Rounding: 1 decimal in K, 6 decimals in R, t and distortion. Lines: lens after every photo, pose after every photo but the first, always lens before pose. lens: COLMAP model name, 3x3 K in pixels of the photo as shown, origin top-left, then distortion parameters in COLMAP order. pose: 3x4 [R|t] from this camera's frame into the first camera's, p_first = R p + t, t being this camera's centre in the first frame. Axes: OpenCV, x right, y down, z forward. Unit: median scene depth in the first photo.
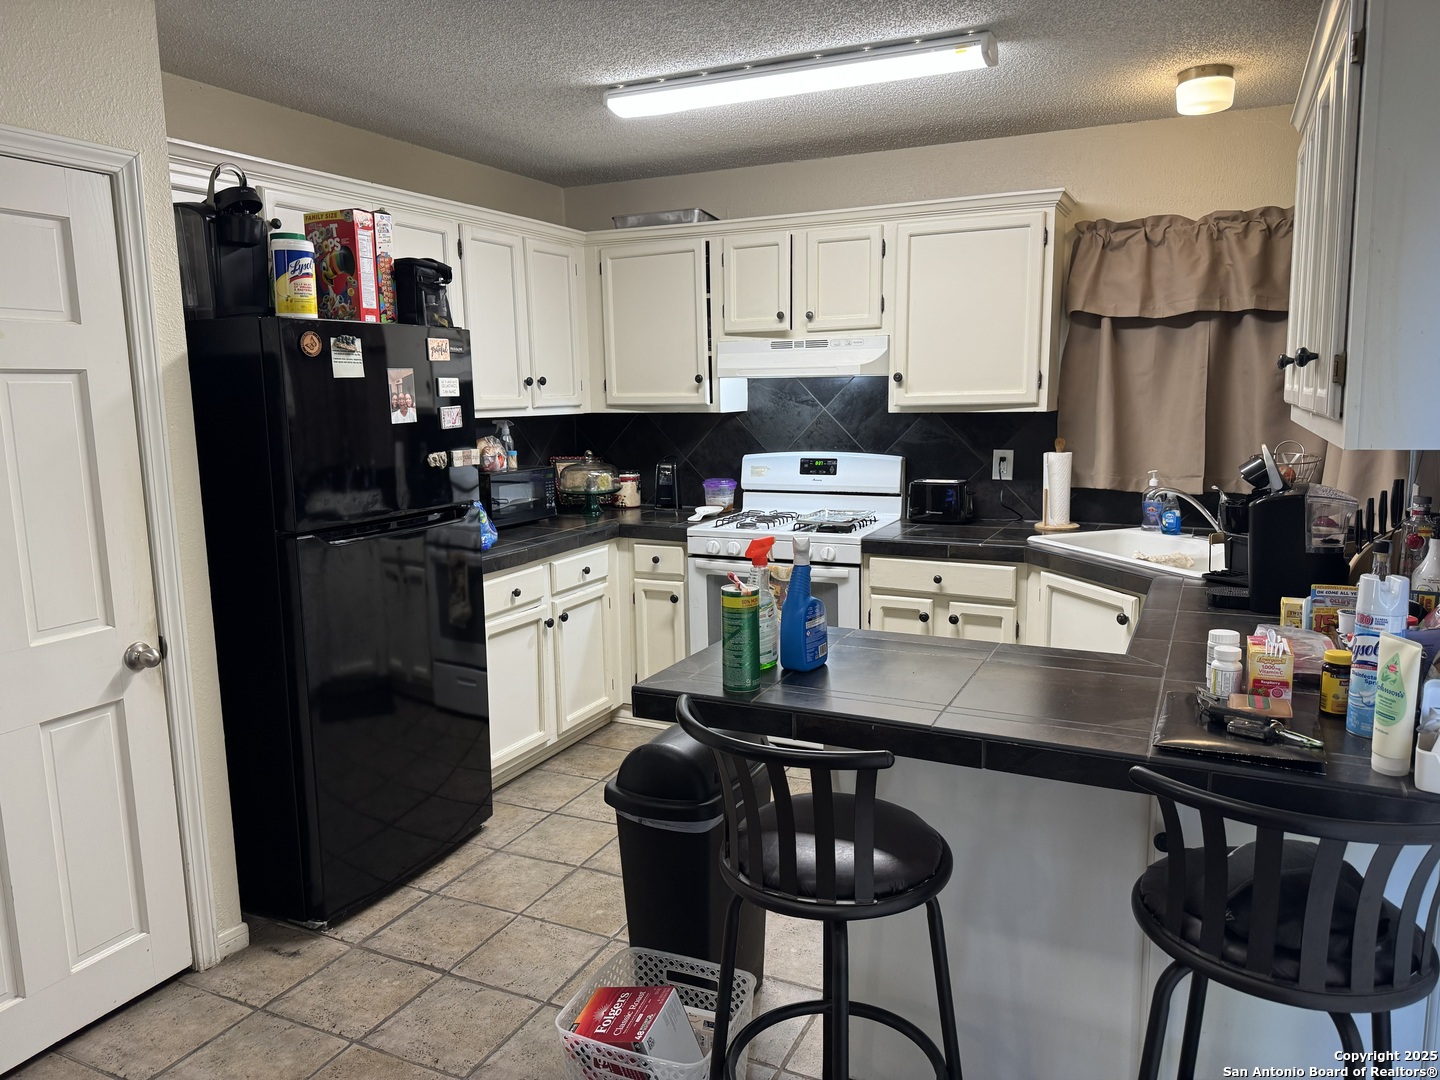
lens RADIAL K [[961.4, 0, 720.0], [0, 961.4, 540.0], [0, 0, 1]] dist [0.045851, -0.144802]
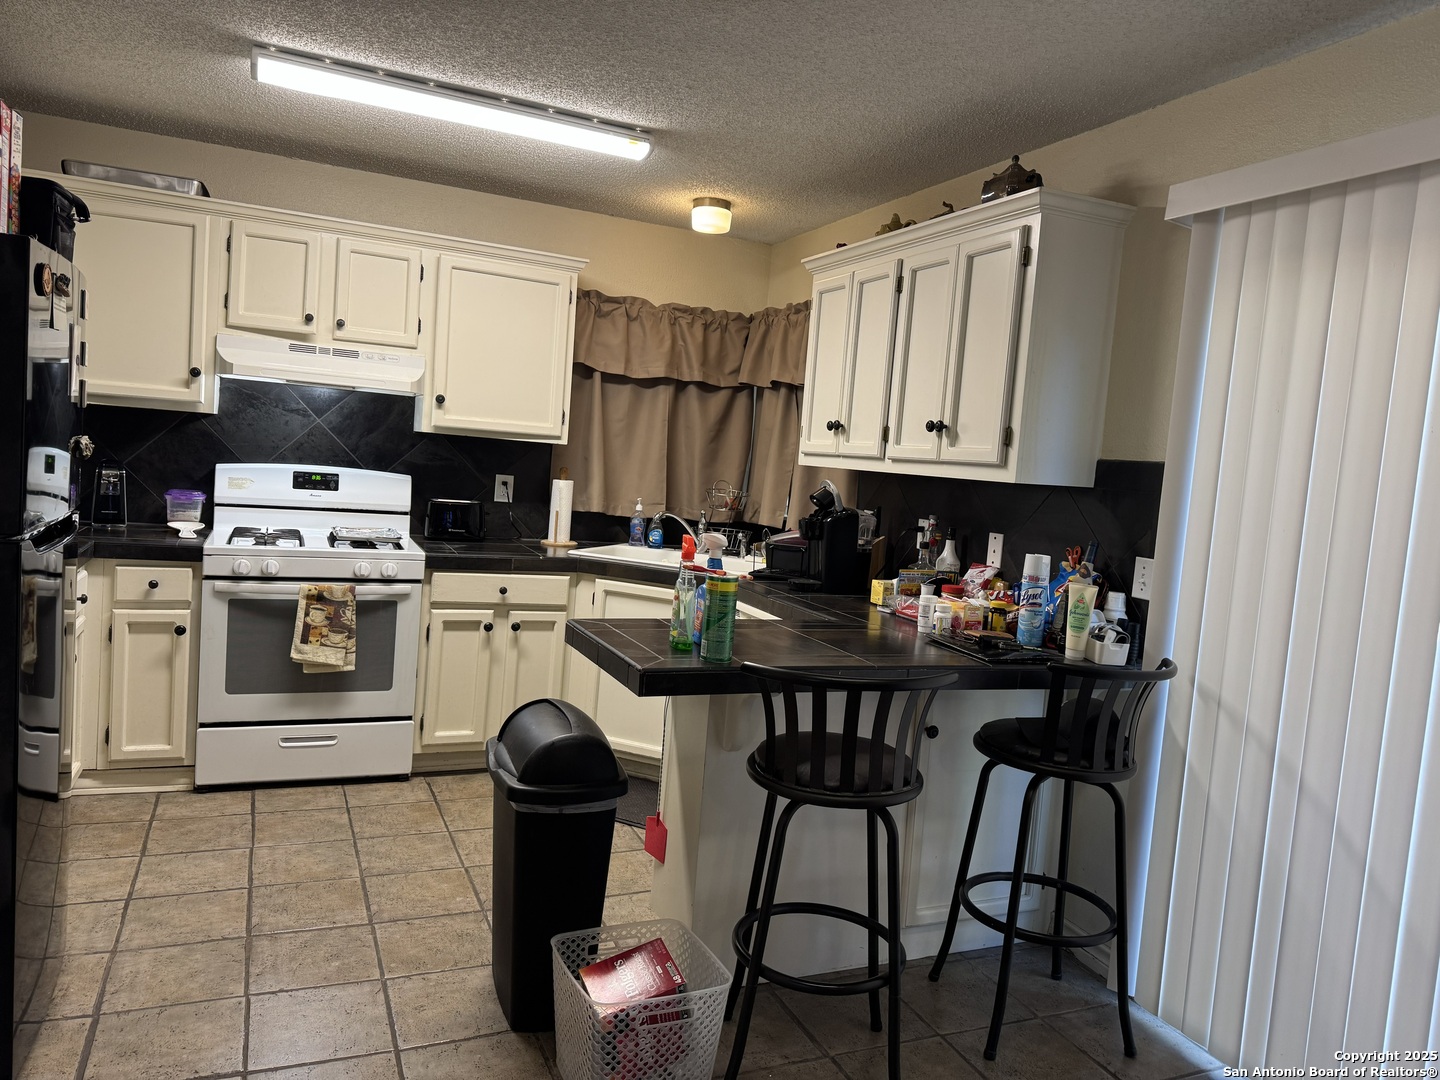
lens RADIAL K [[986.8, 0, 720.0], [0, 986.8, 540.0], [0, 0, 1]] dist [-0.000922, -0.119420]
pose [[0.615941, 0.006283, 0.787767, -0.472833], [0.023898, 0.999359, -0.026657, 0.018358], [-0.787430, 0.035245, 0.615396, 0.117937]]
